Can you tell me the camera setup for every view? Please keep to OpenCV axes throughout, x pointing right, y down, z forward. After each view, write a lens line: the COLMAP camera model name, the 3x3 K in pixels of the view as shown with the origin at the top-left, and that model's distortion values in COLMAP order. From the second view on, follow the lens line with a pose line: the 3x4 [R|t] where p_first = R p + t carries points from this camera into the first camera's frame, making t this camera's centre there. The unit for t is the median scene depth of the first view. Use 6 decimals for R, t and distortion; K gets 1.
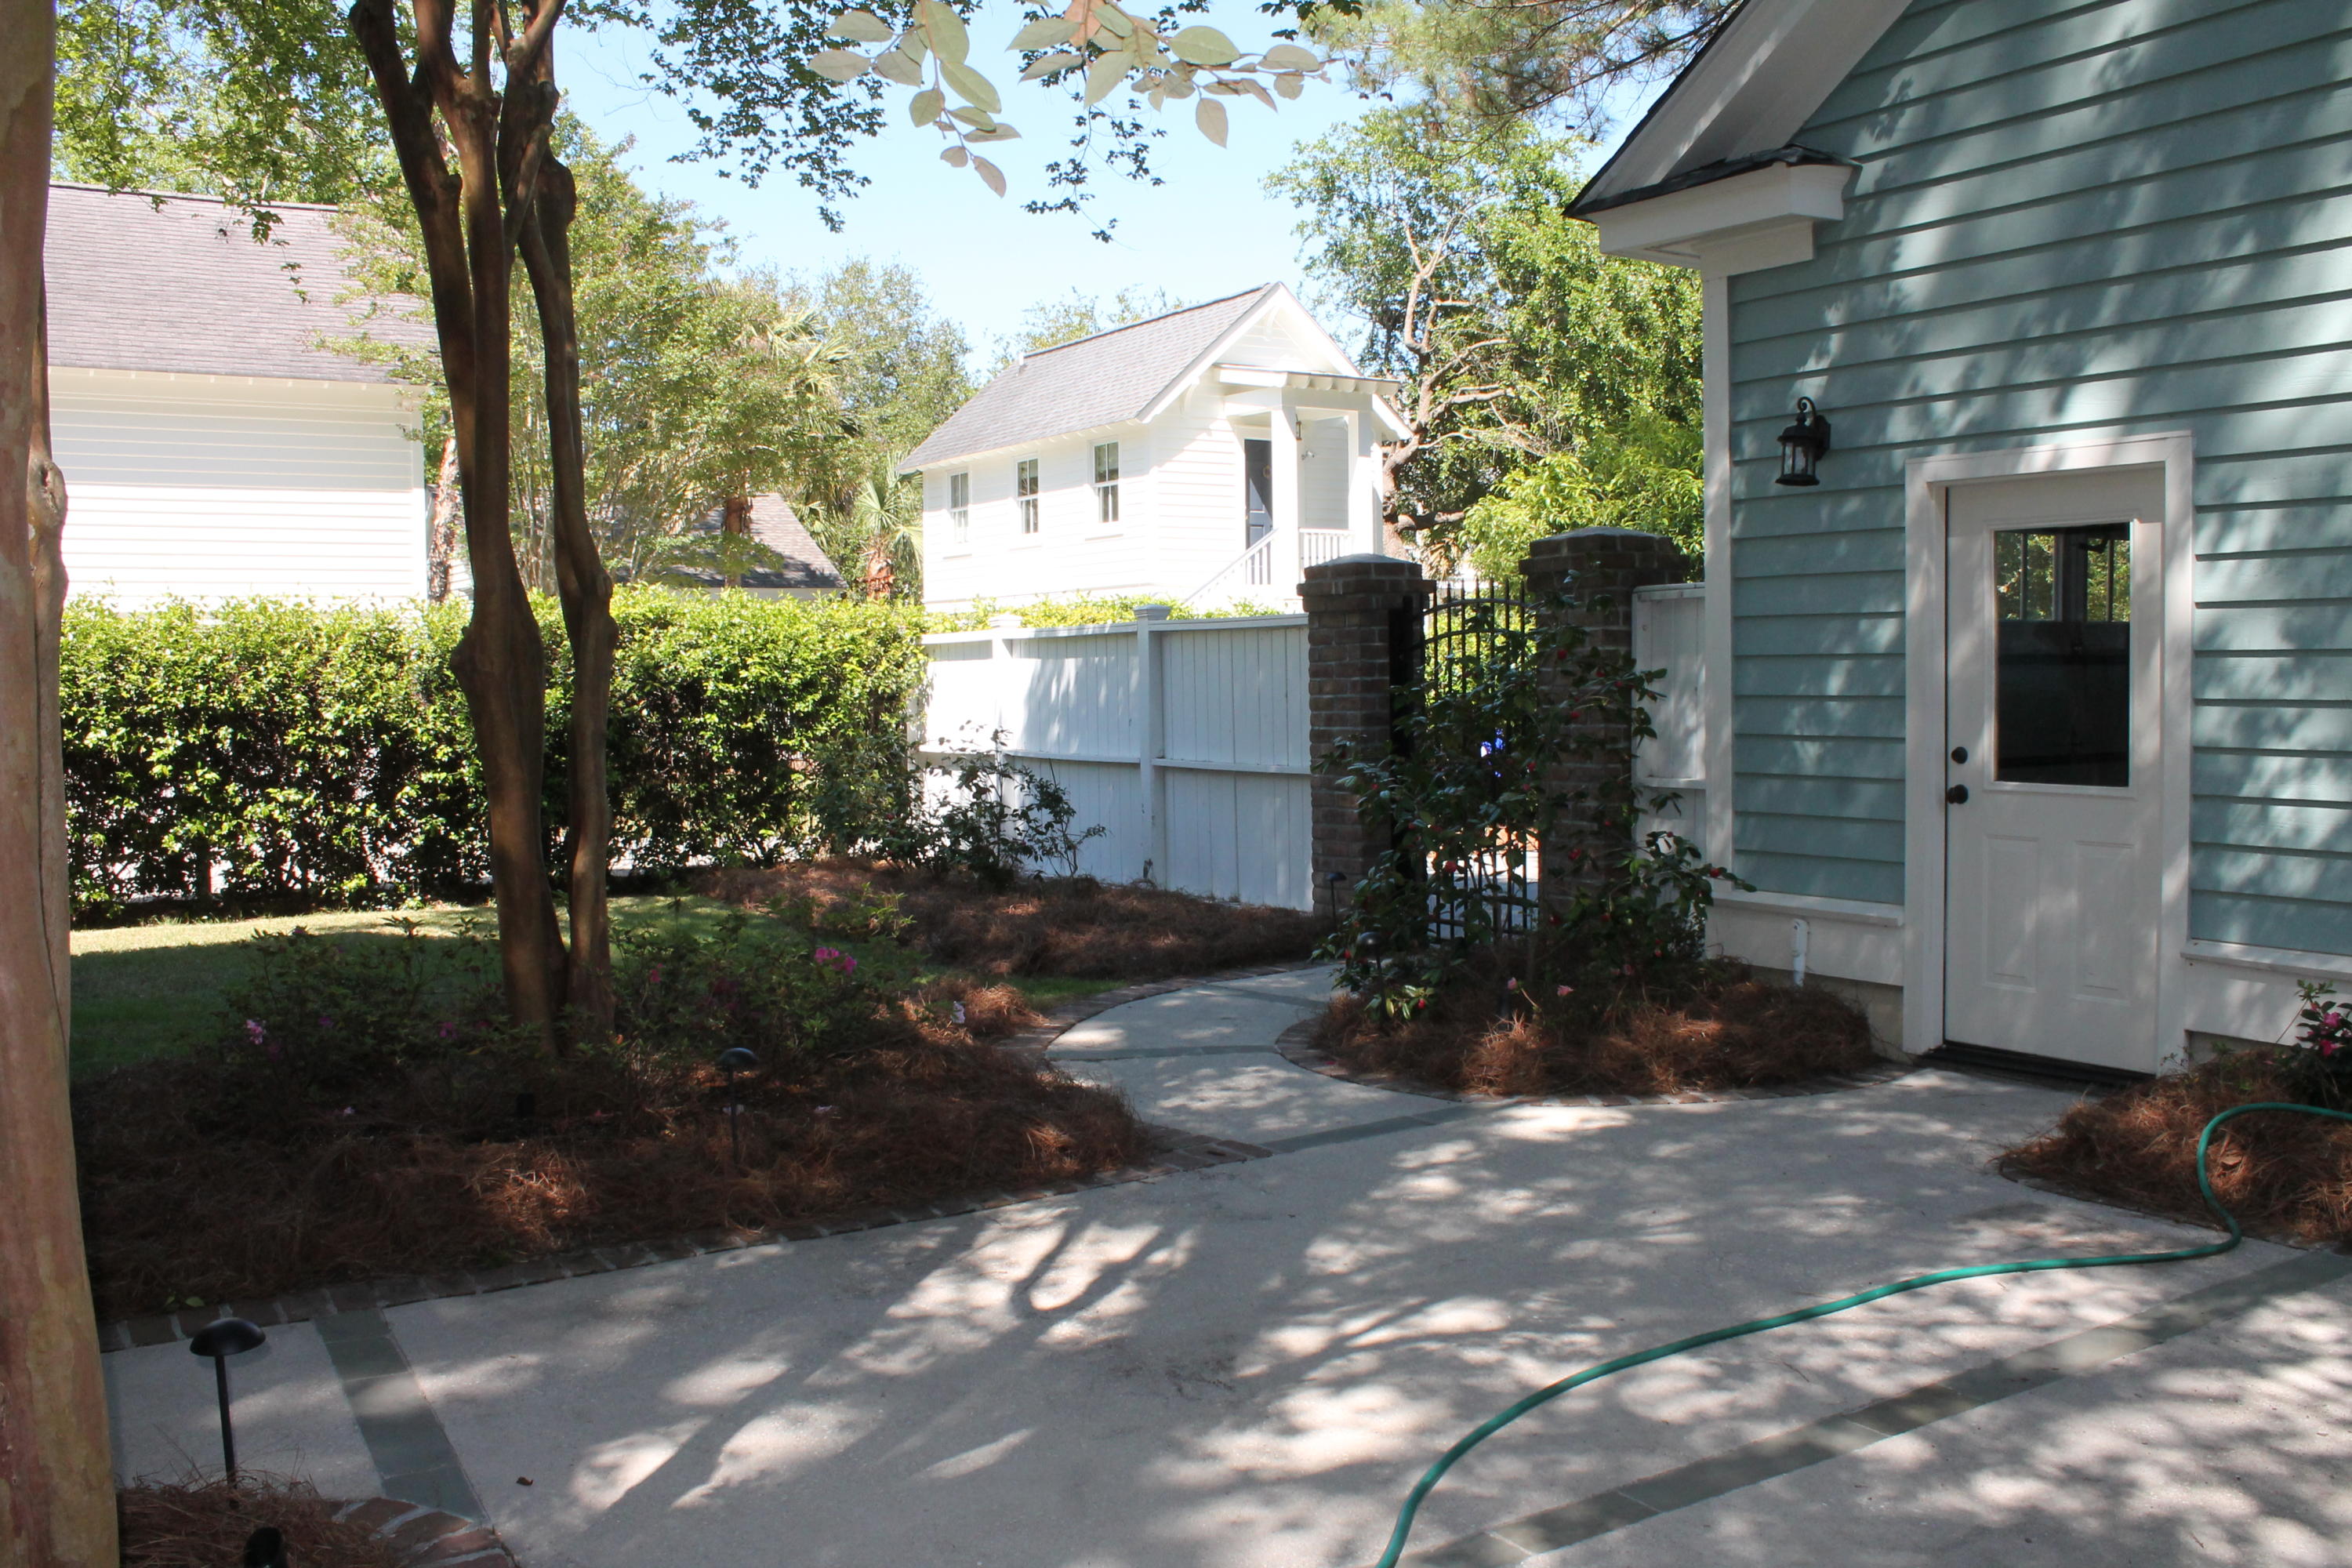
lens RADIAL K [[1974.7, 0, 1133.1], [0, 1974.7, 777.7], [0, 0, 1]] dist [-0.160222, 0.118012]
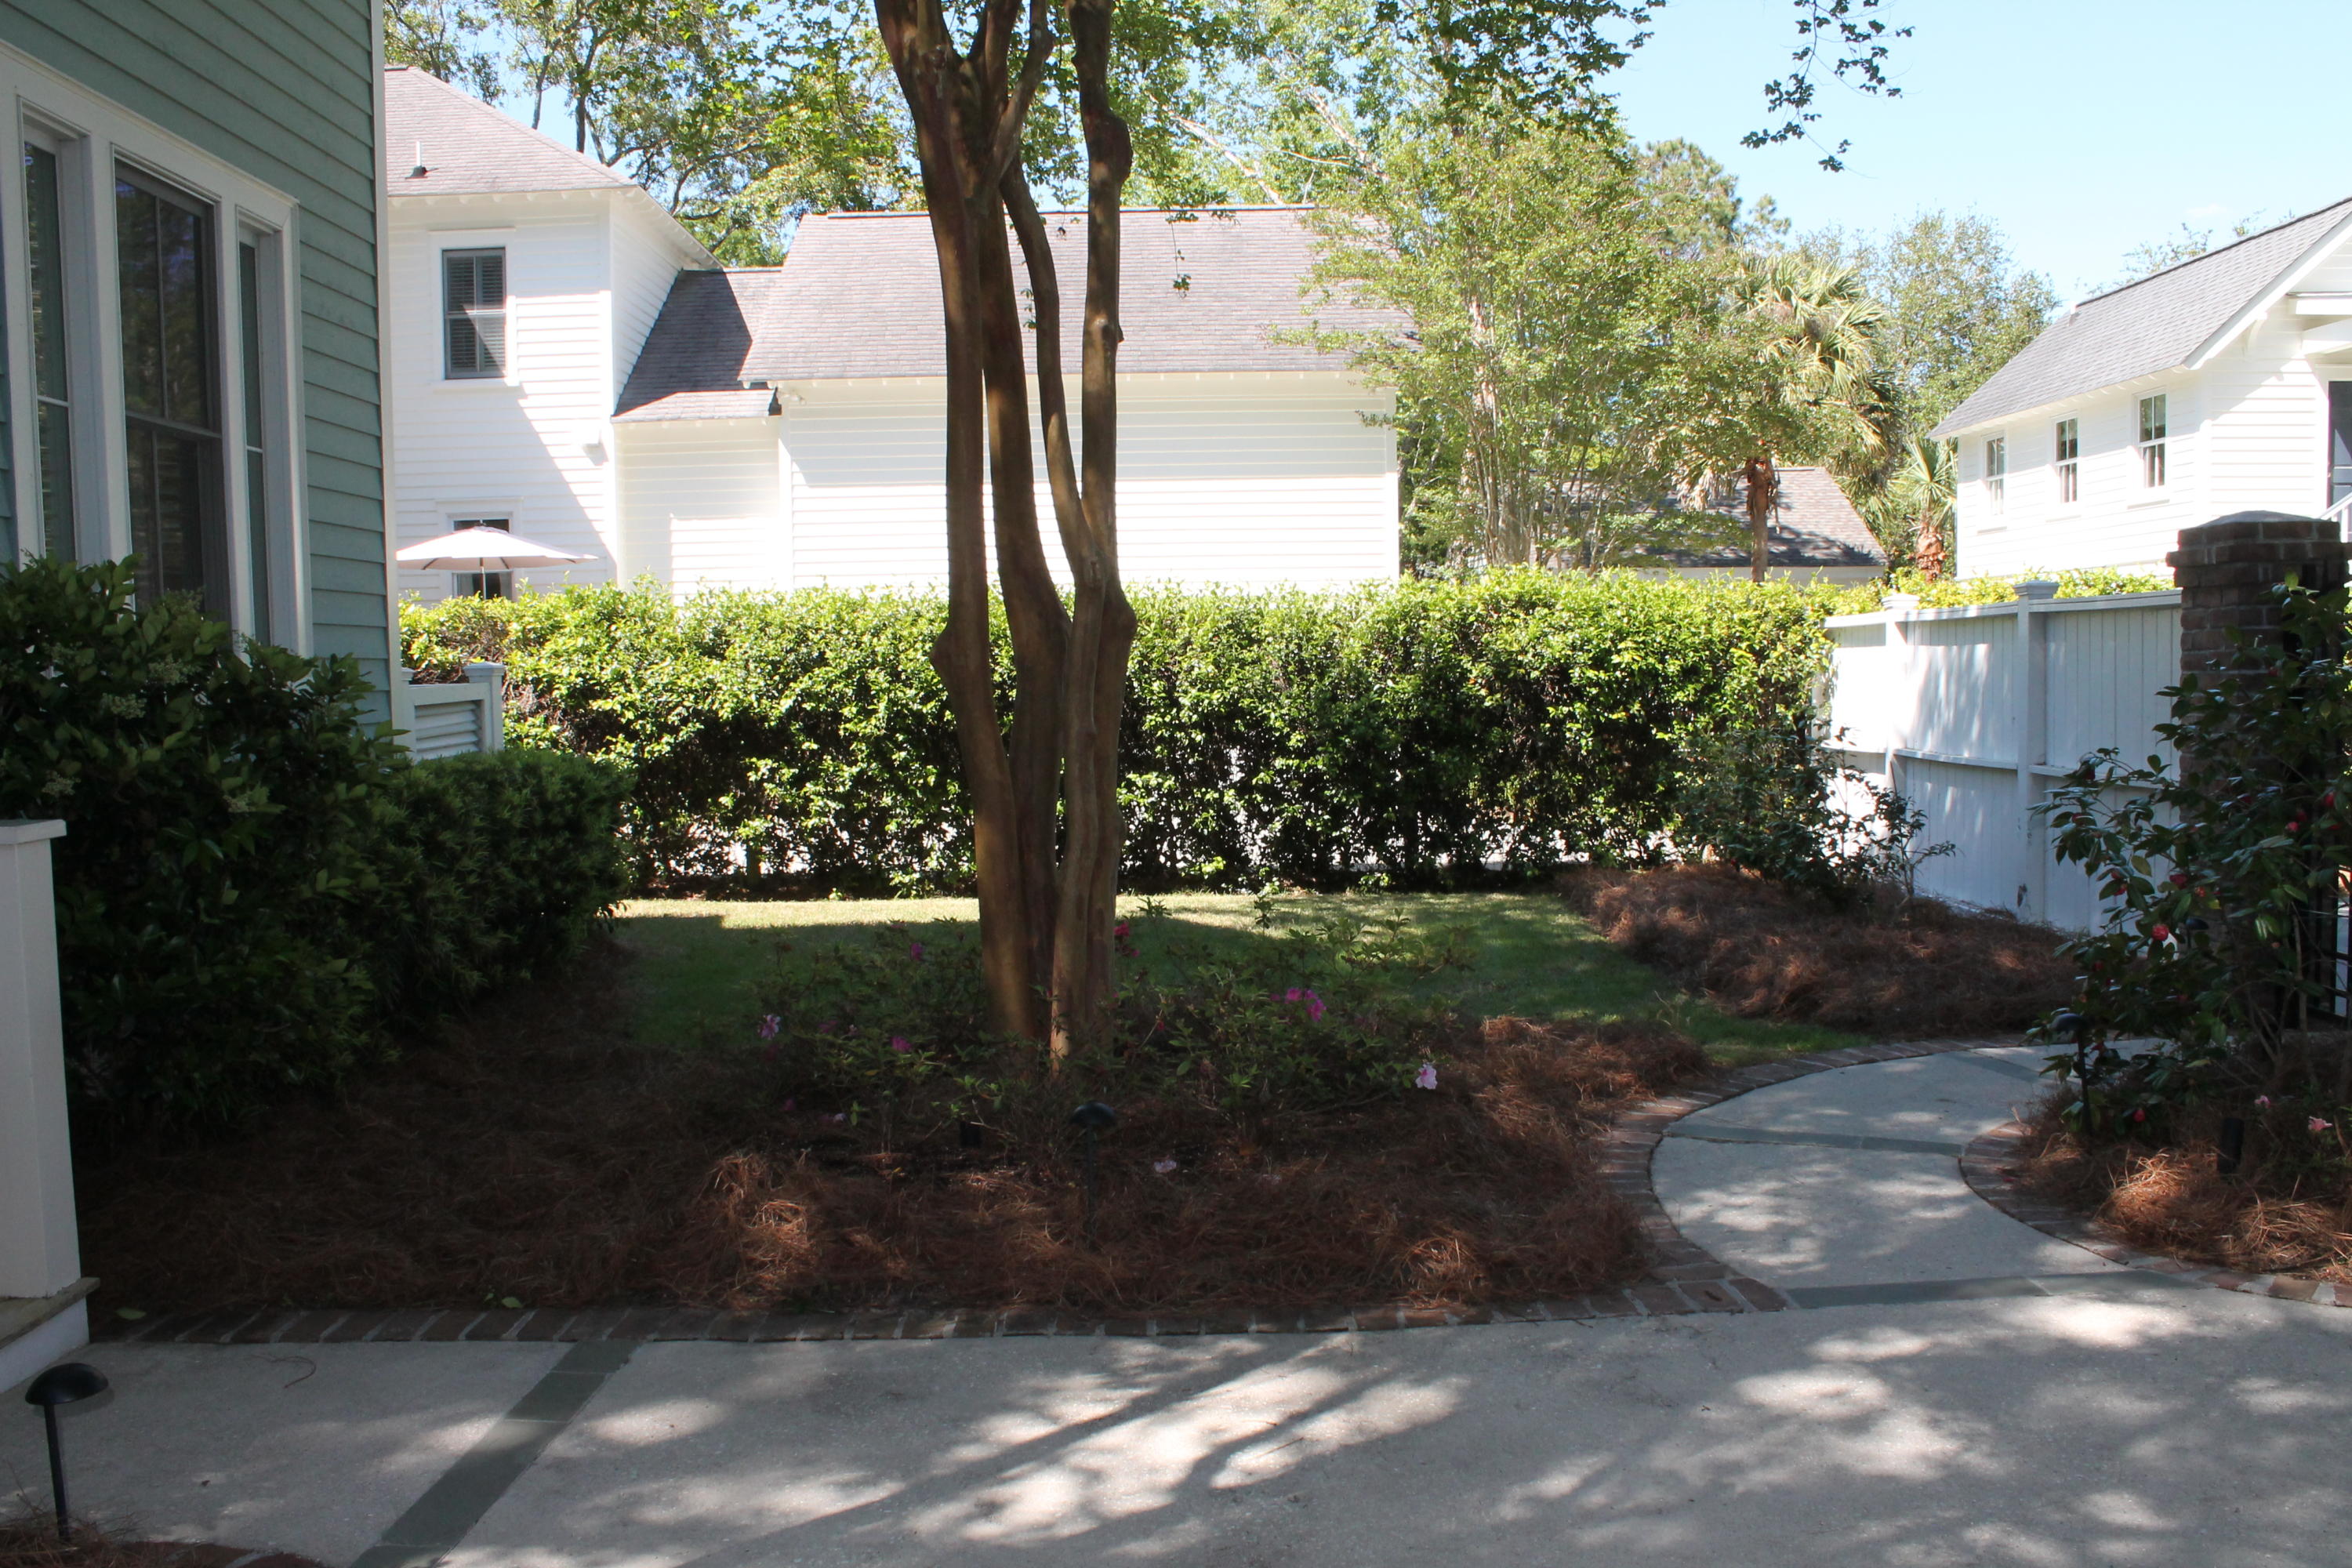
lens RADIAL K [[1948.5, 0, 1177.3], [0, 1948.5, 828.1], [0, 0, 1]] dist [-0.158552, 0.131230]
pose [[0.858144, 0.040939, -0.511775, 0.091928], [-0.021747, 0.998820, 0.043435, -0.008197], [0.512949, -0.026144, 0.858021, 0.100649]]
